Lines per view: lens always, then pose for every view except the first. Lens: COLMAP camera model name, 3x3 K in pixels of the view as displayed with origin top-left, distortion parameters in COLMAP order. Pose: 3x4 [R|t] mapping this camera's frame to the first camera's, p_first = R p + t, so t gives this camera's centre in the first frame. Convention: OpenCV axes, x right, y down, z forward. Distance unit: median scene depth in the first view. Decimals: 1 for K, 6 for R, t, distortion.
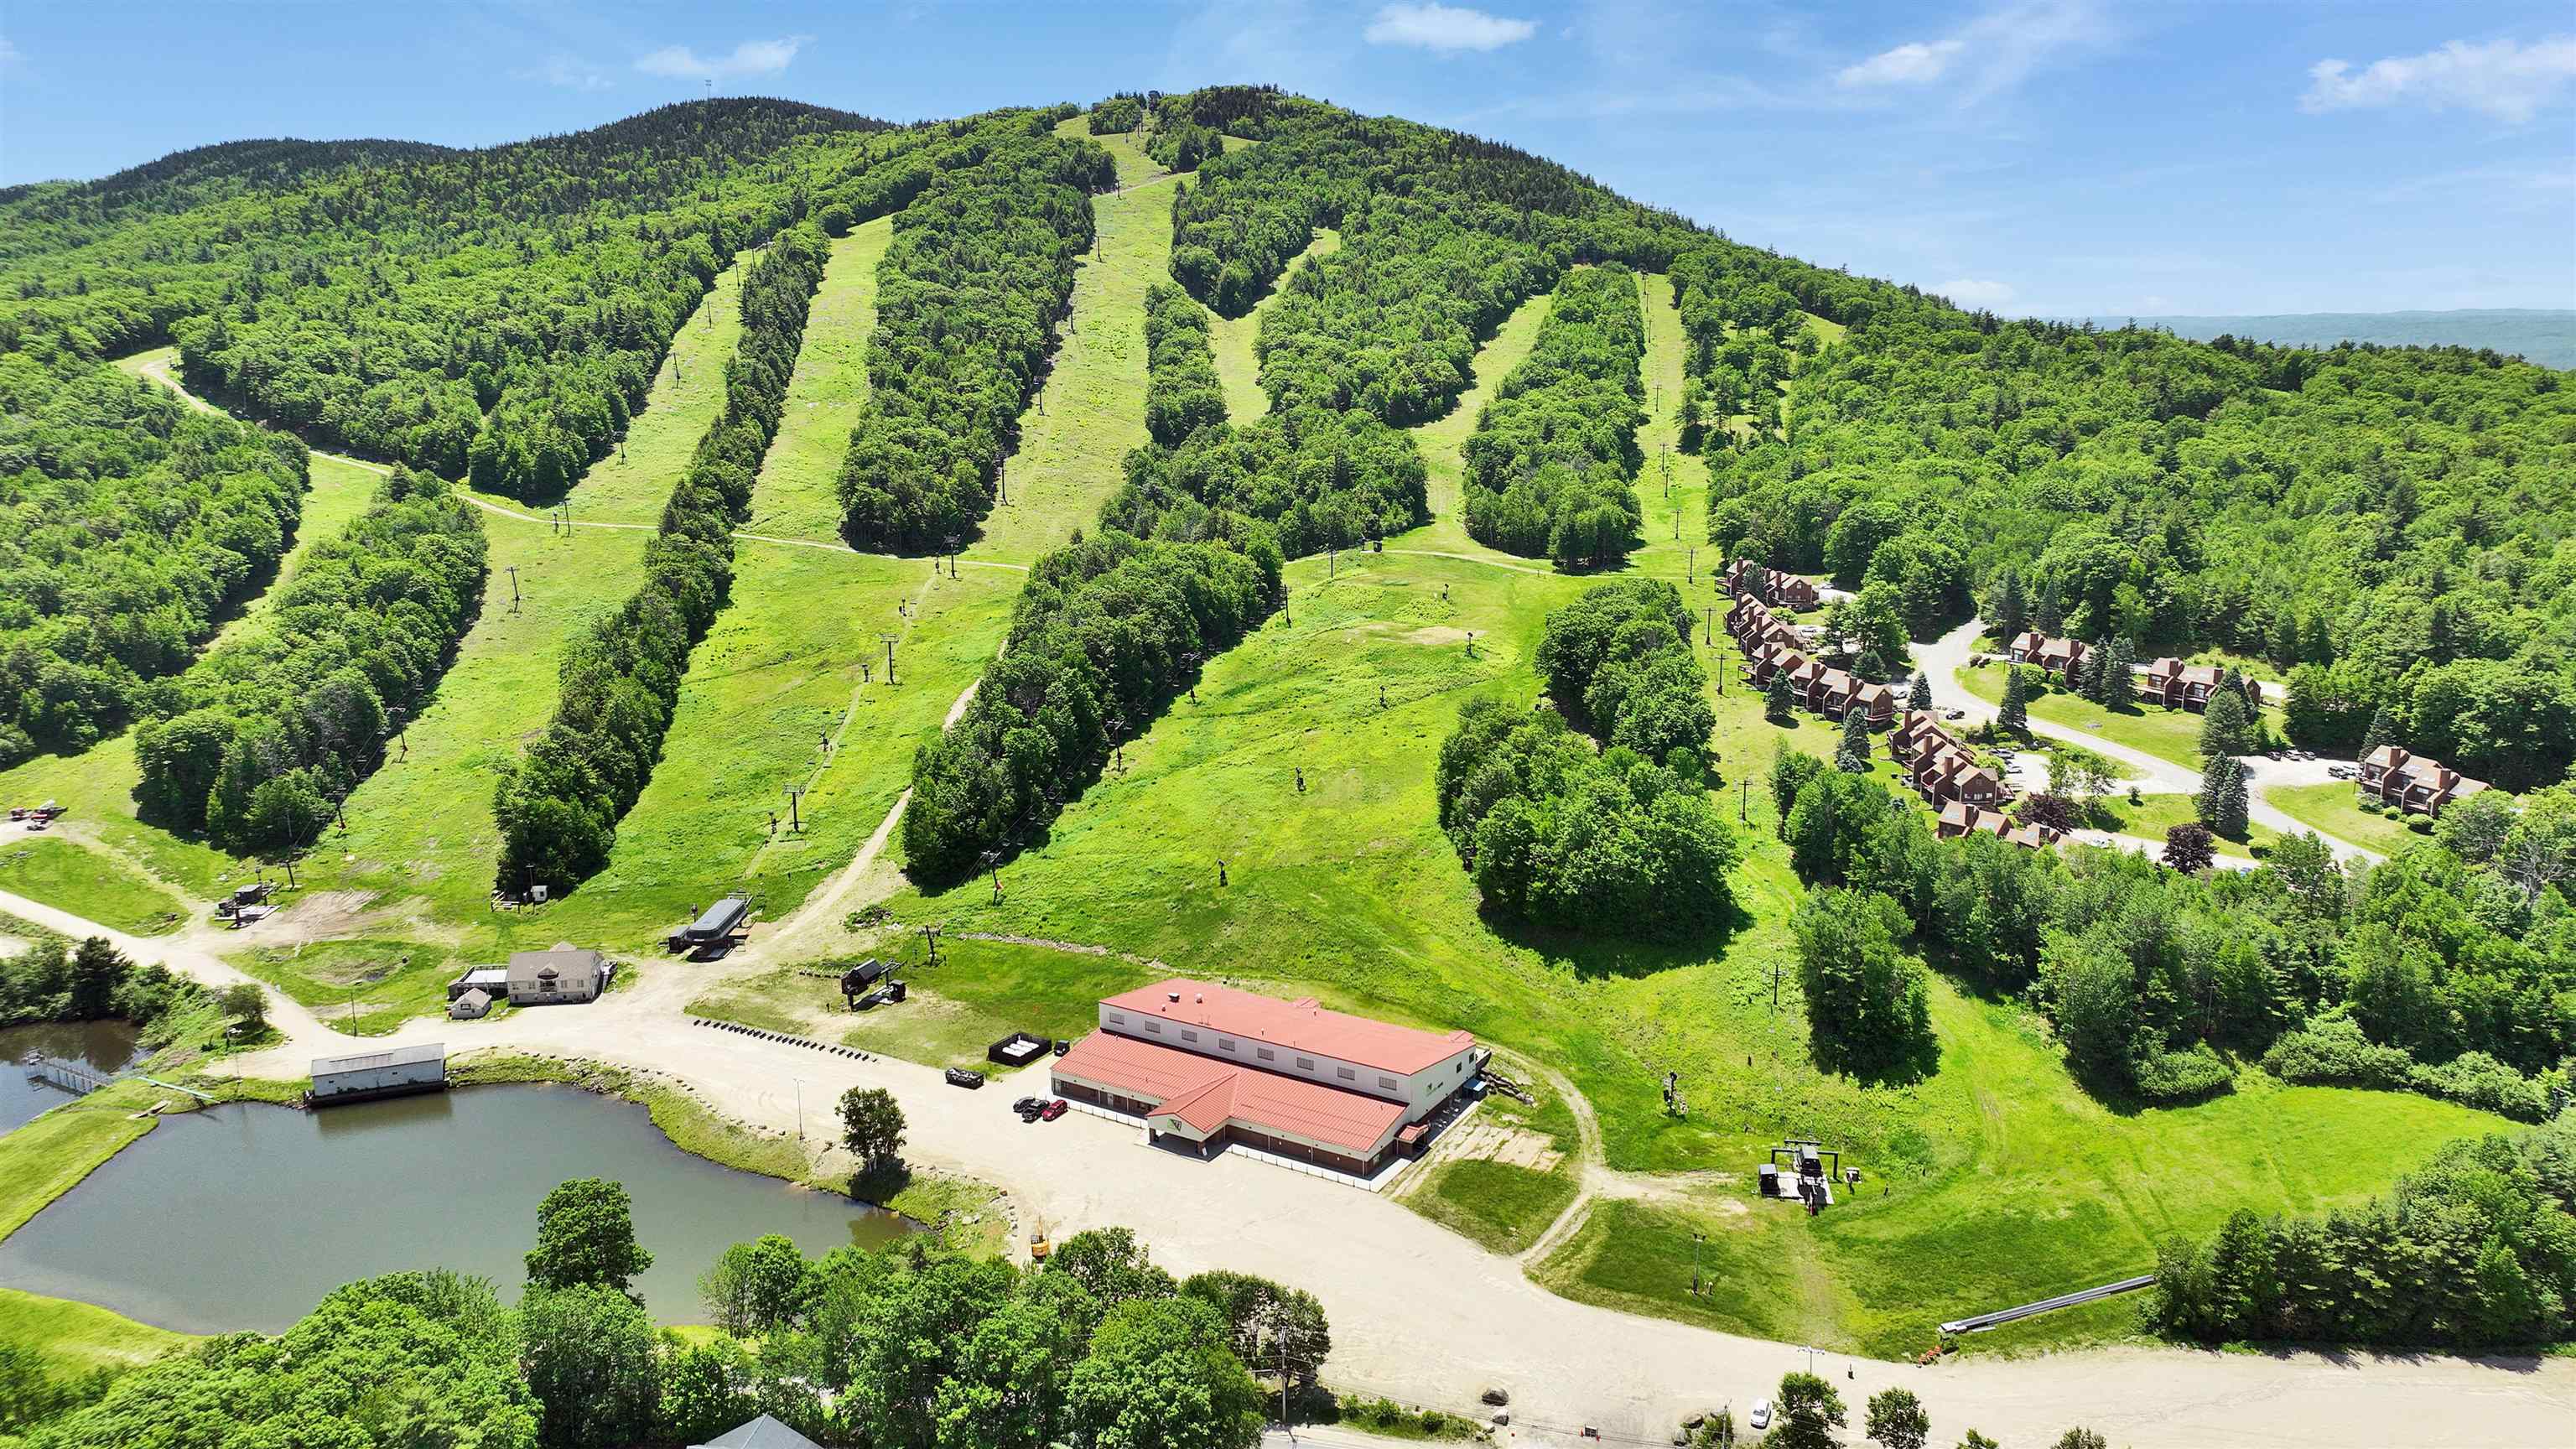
lens RADIAL K [[1803.0, 0, 1295.3], [0, 1803.0, 734.1], [0, 0, 1]] dist [0.003550, -0.001847]
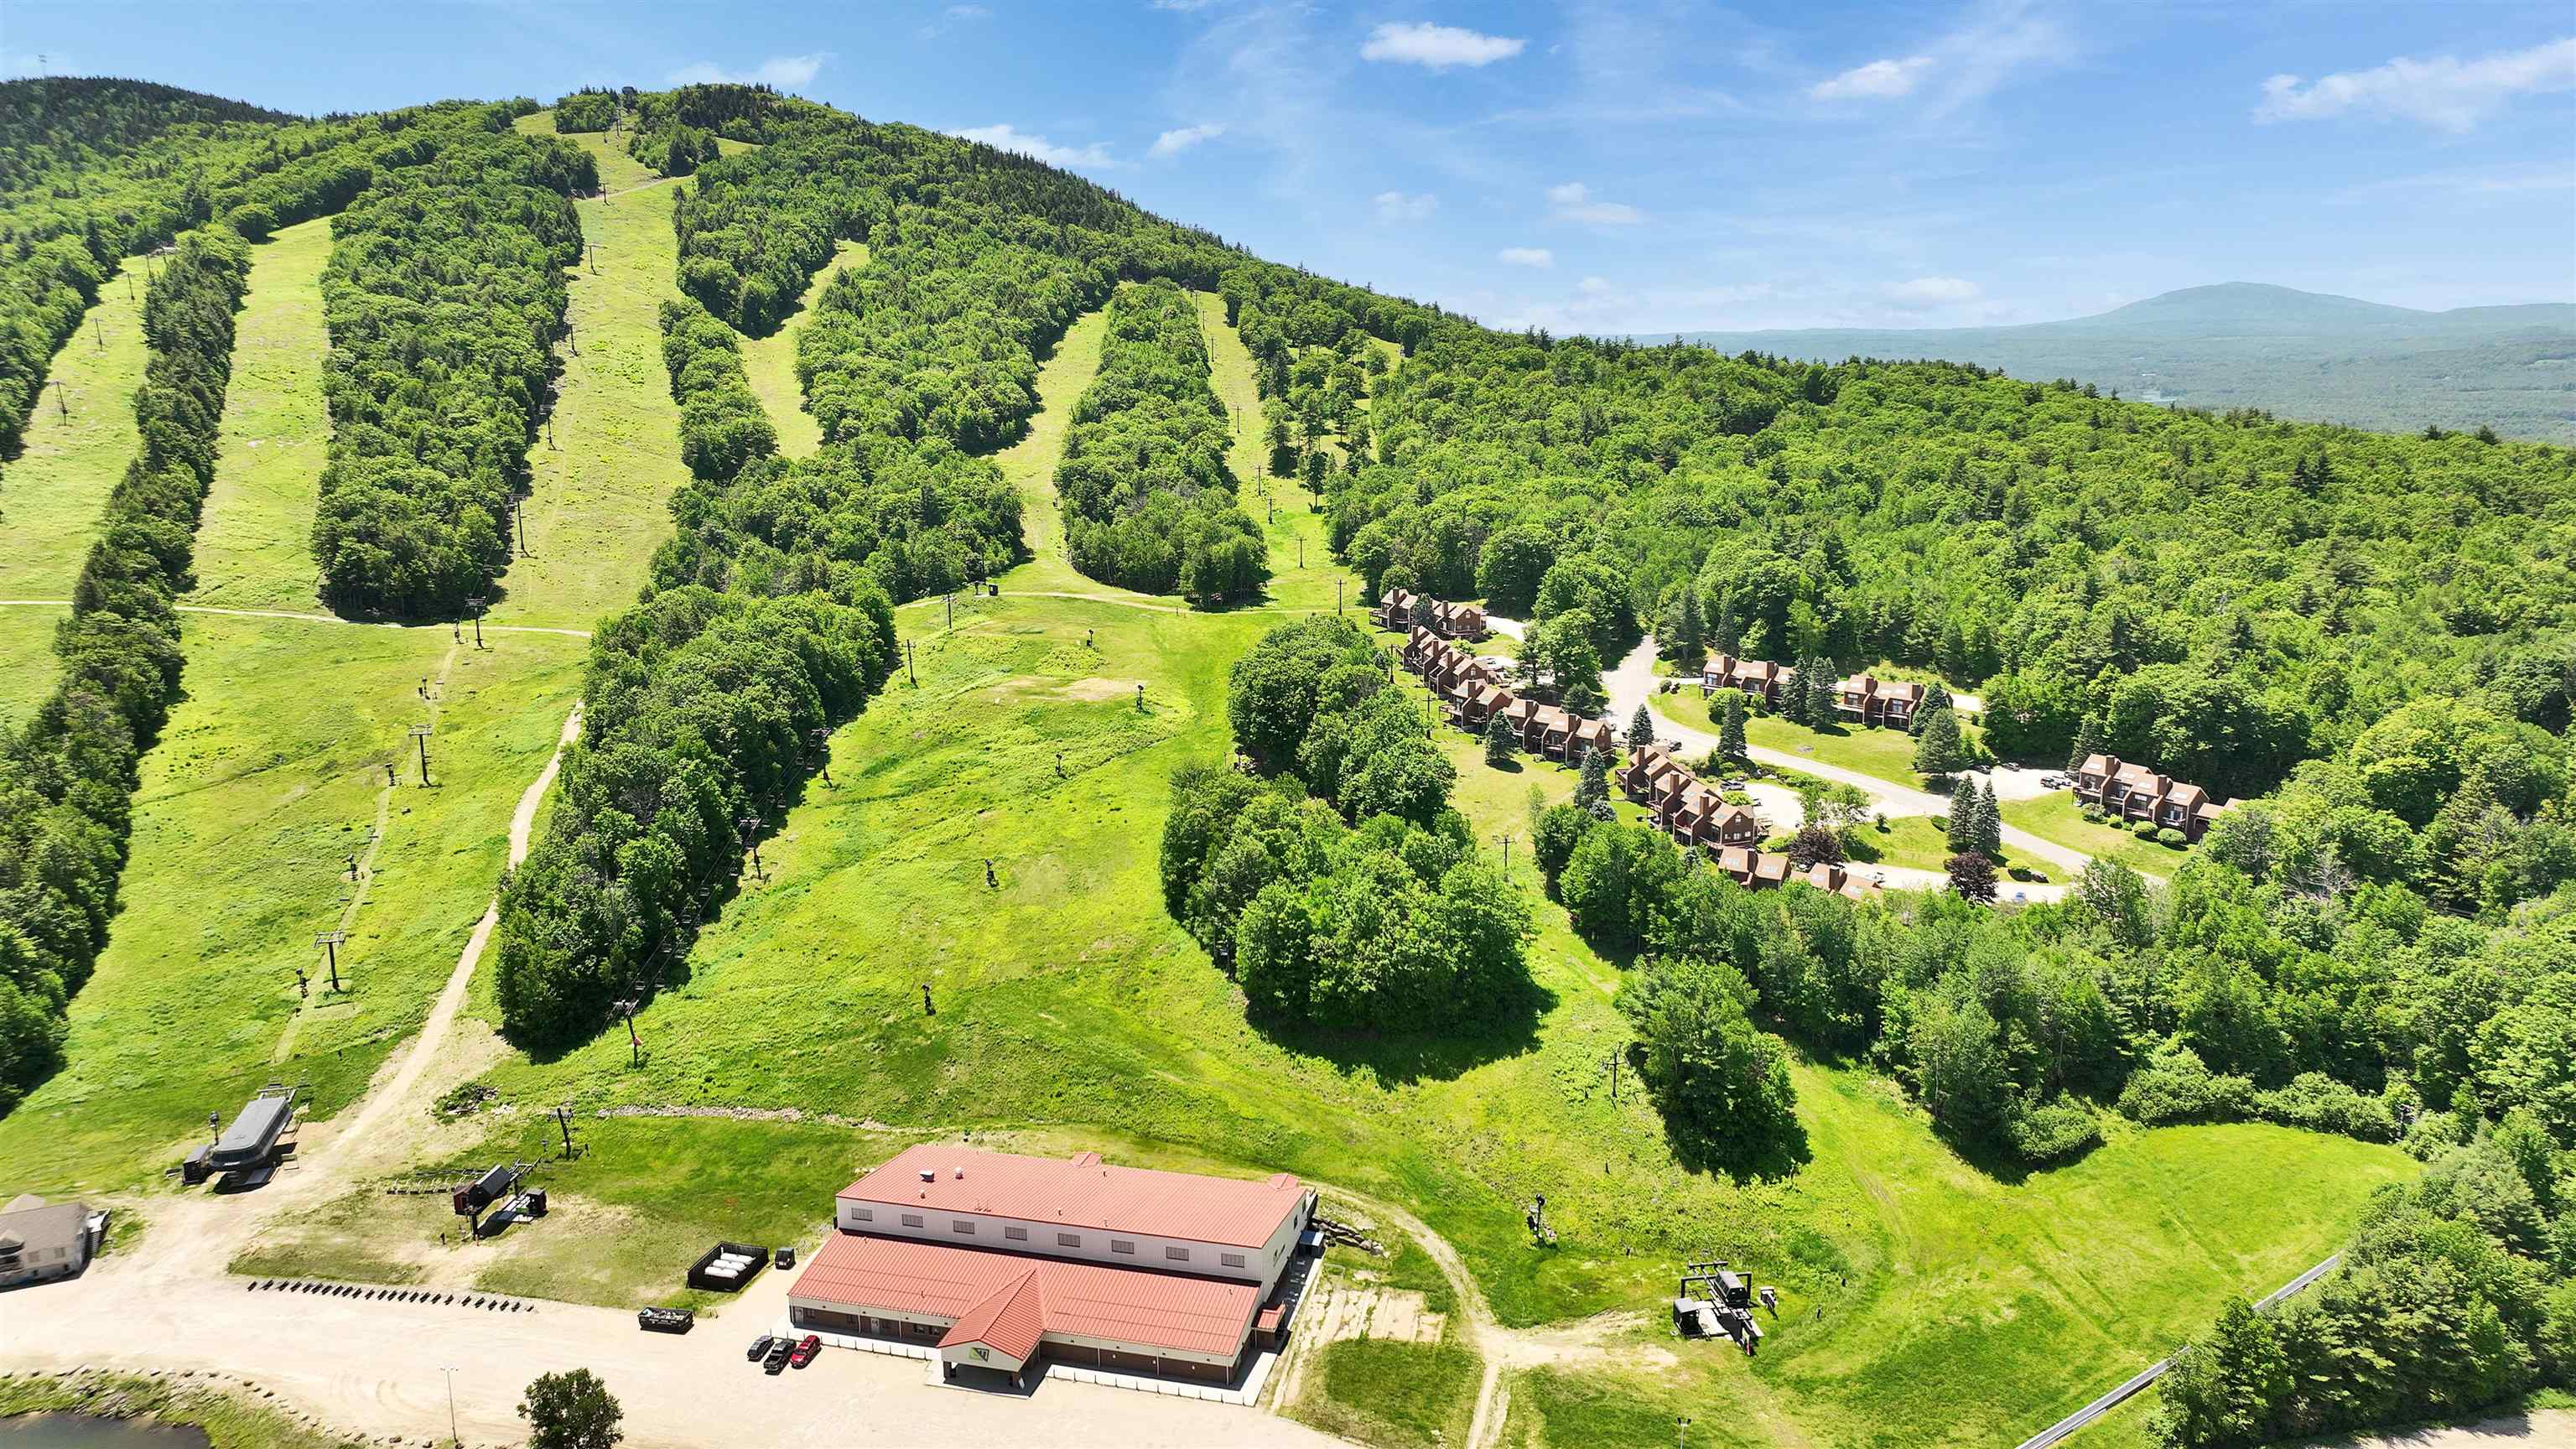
lens RADIAL K [[1804.4, 0, 1291.7], [0, 1804.4, 730.9], [0, 0, 1]] dist [-0.002753, 0.016979]
pose [[0.957943, -0.064249, 0.279674, -0.093336], [0.067611, 0.997709, -0.002381, -0.029629], [-0.278880, 0.021190, 0.960092, 0.132344]]
